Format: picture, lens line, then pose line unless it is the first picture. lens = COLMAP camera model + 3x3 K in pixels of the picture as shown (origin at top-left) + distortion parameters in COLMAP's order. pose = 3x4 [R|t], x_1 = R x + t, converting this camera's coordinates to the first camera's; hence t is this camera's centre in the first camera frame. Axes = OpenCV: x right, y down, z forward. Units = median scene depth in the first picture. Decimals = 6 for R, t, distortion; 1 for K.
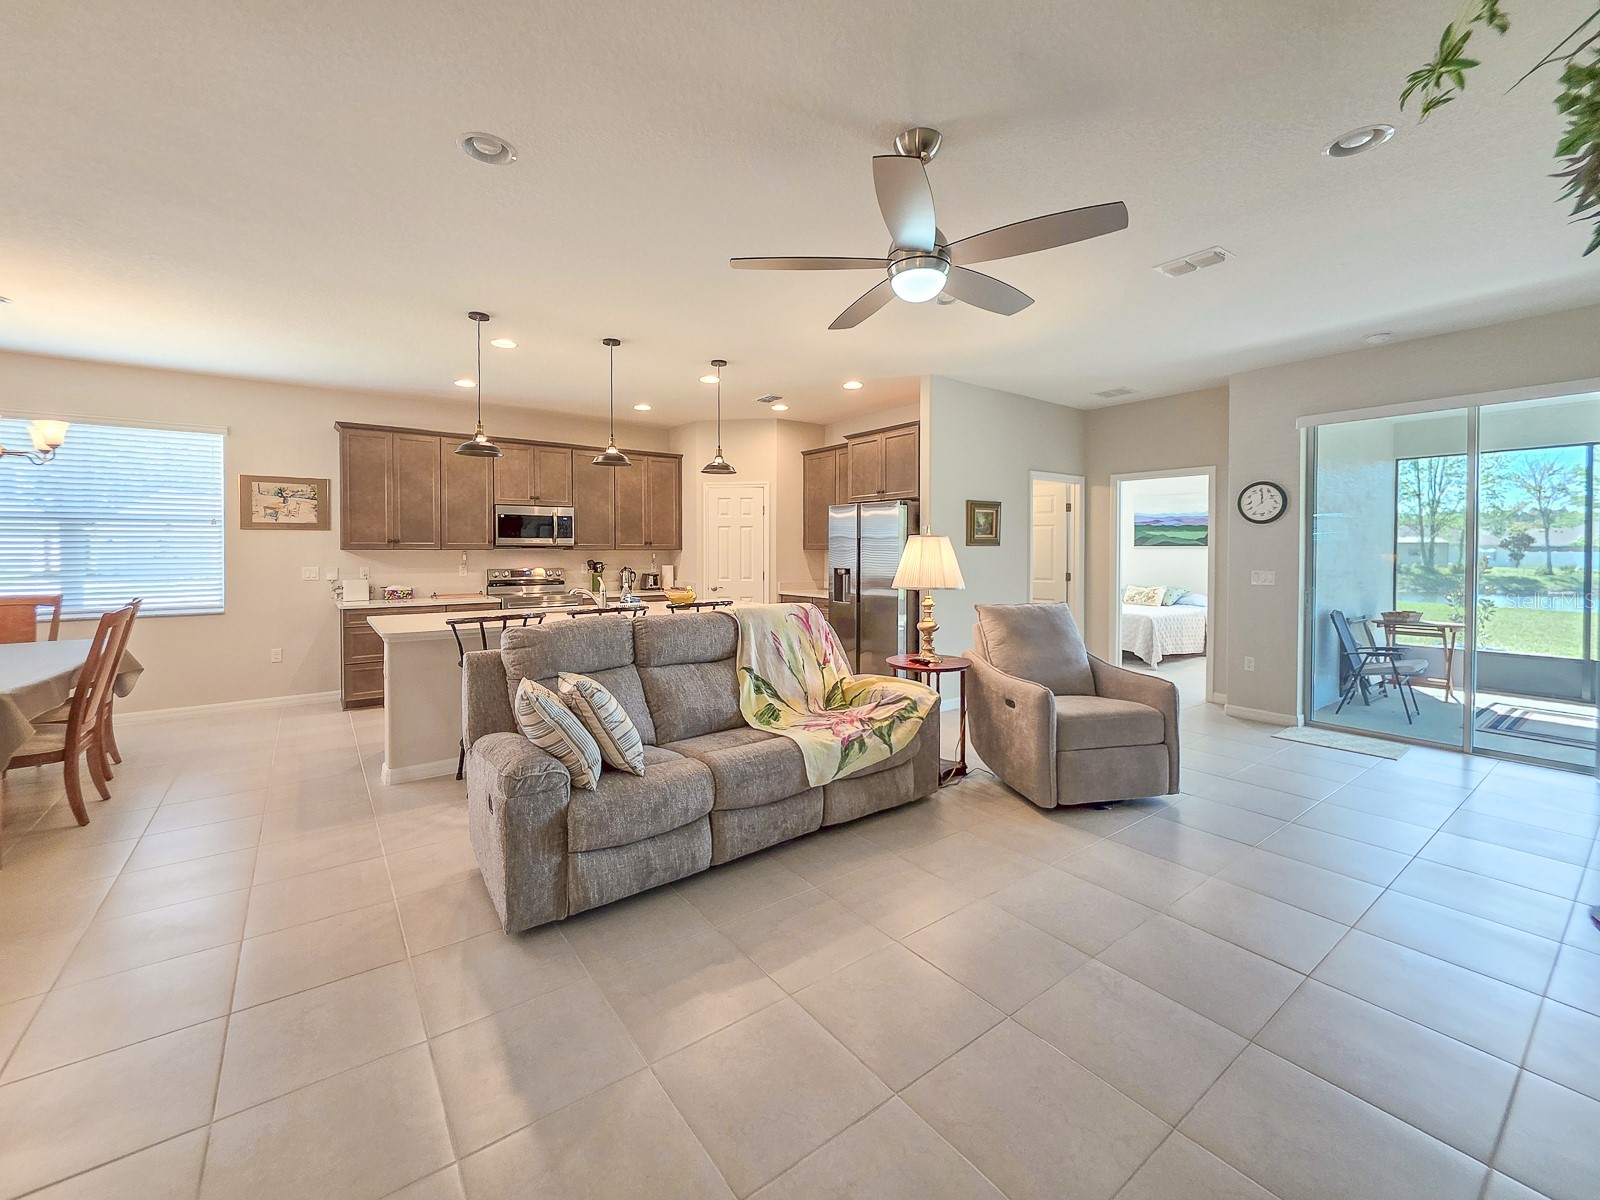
lens RADIAL K [[681.2, 0, 796.5], [0, 681.2, 557.3], [0, 0, 1]] dist [-0.002405, -0.000538]
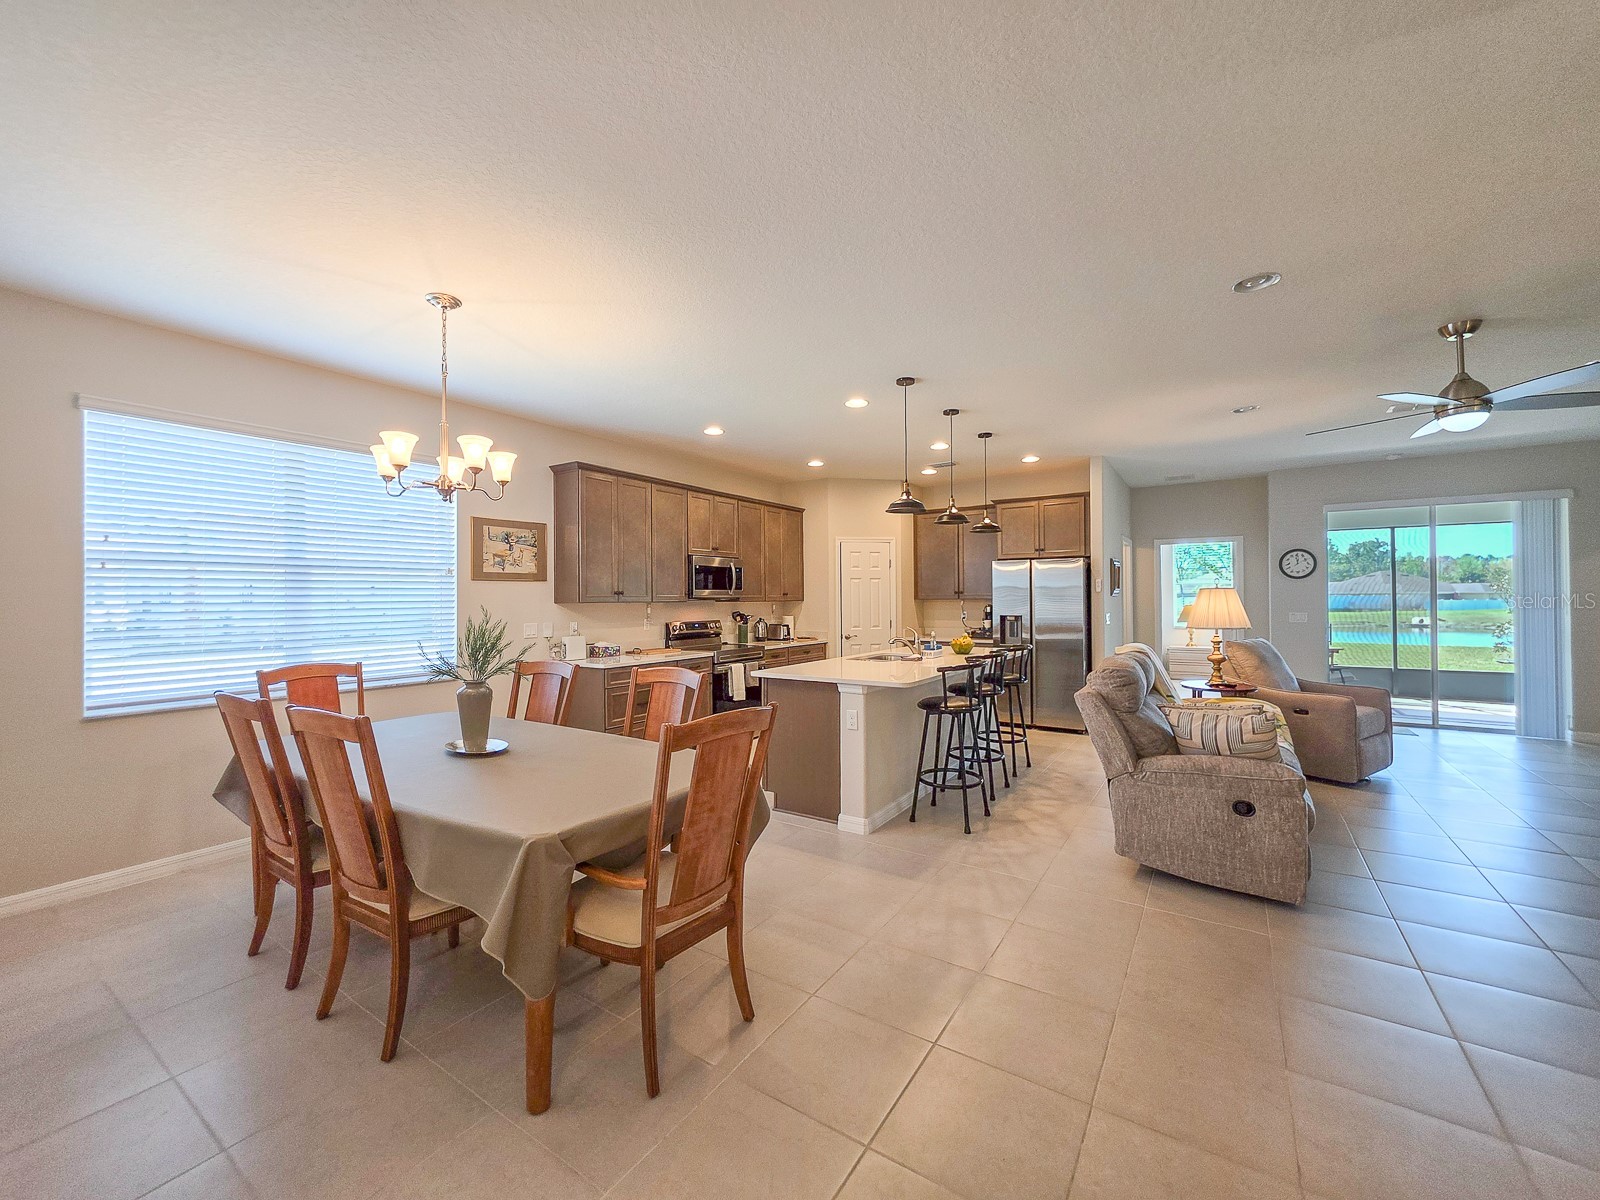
lens RADIAL K [[668.9, 0, 806.2], [0, 668.9, 593.0], [0, 0, 1]] dist [-0.001064, -0.000245]
pose [[0.933497, -0.003797, 0.358565, -0.685419], [0.011018, 0.999776, -0.018097, -0.005299], [-0.358415, 0.020844, 0.933330, 0.065103]]
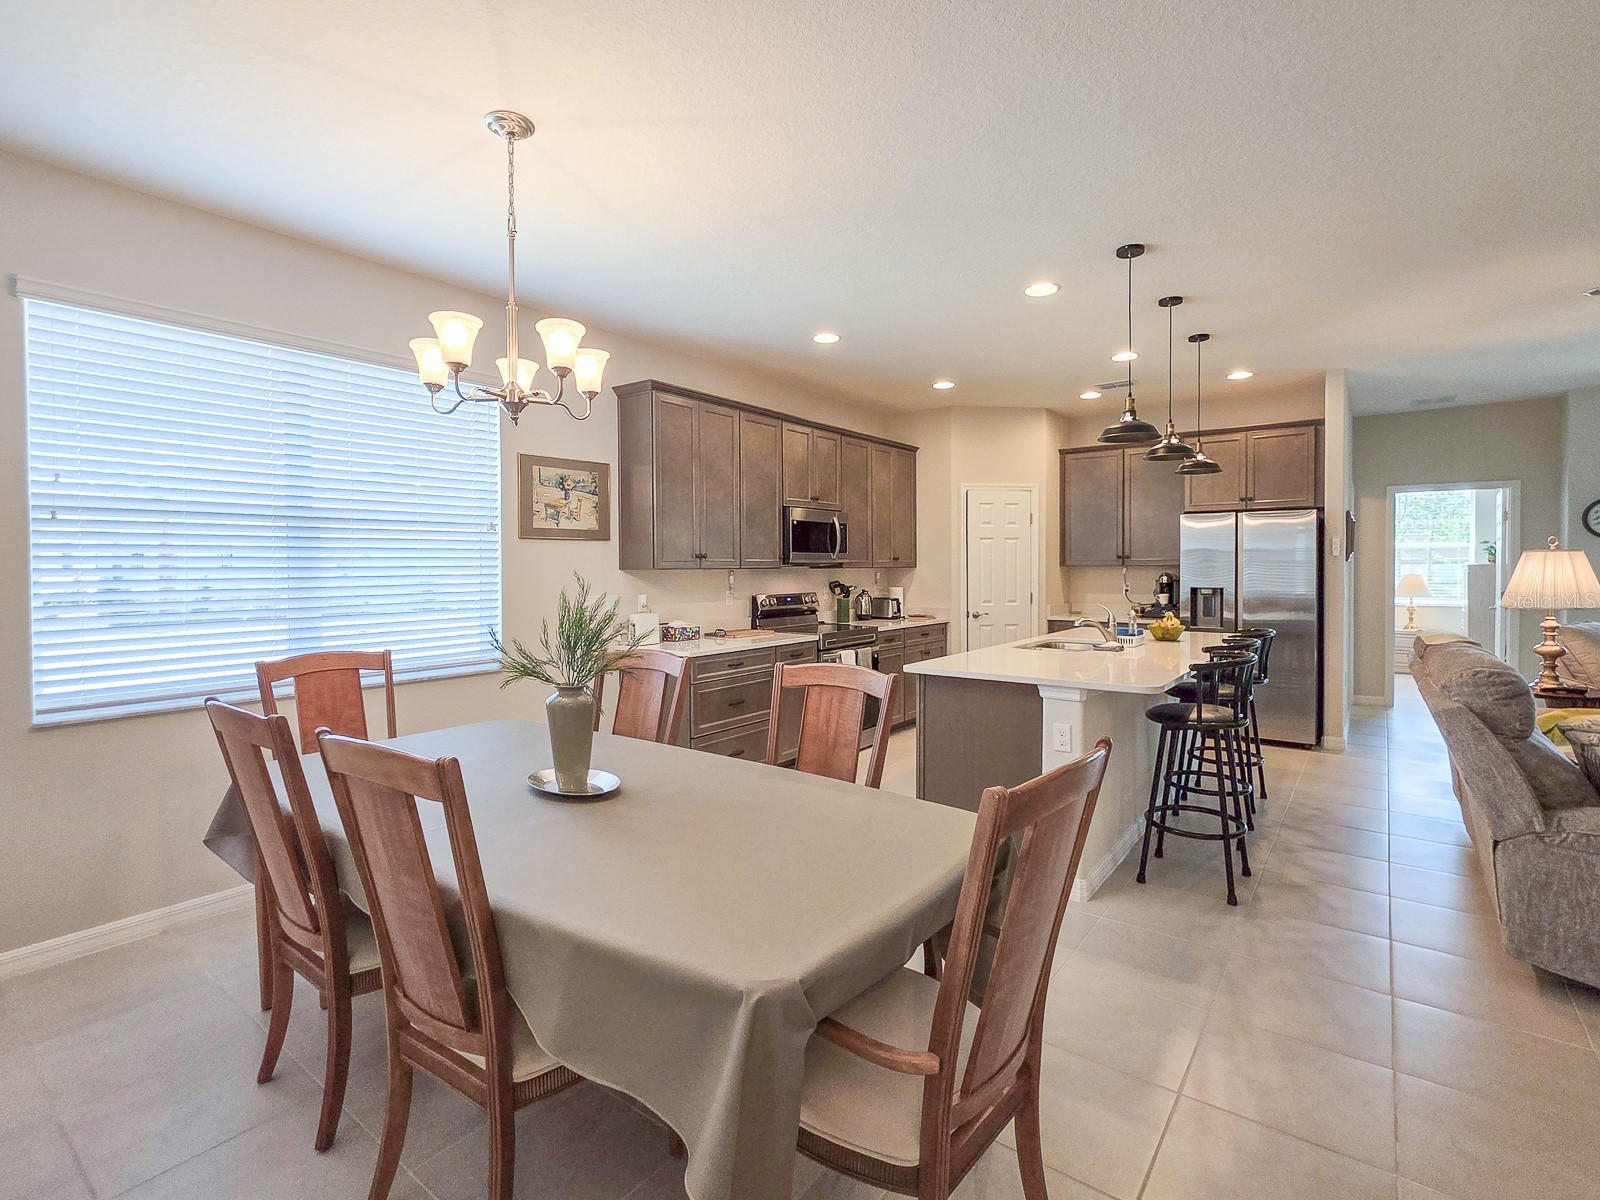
lens RADIAL K [[794.1, 0, 796.3], [0, 794.1, 578.7], [0, 0, 1]] dist [-0.003684, 0.001476]
pose [[0.956865, -0.009598, 0.290374, -0.740506], [0.008110, 0.999947, 0.006327, -0.006044], [-0.290419, -0.003699, 0.956892, 0.199518]]
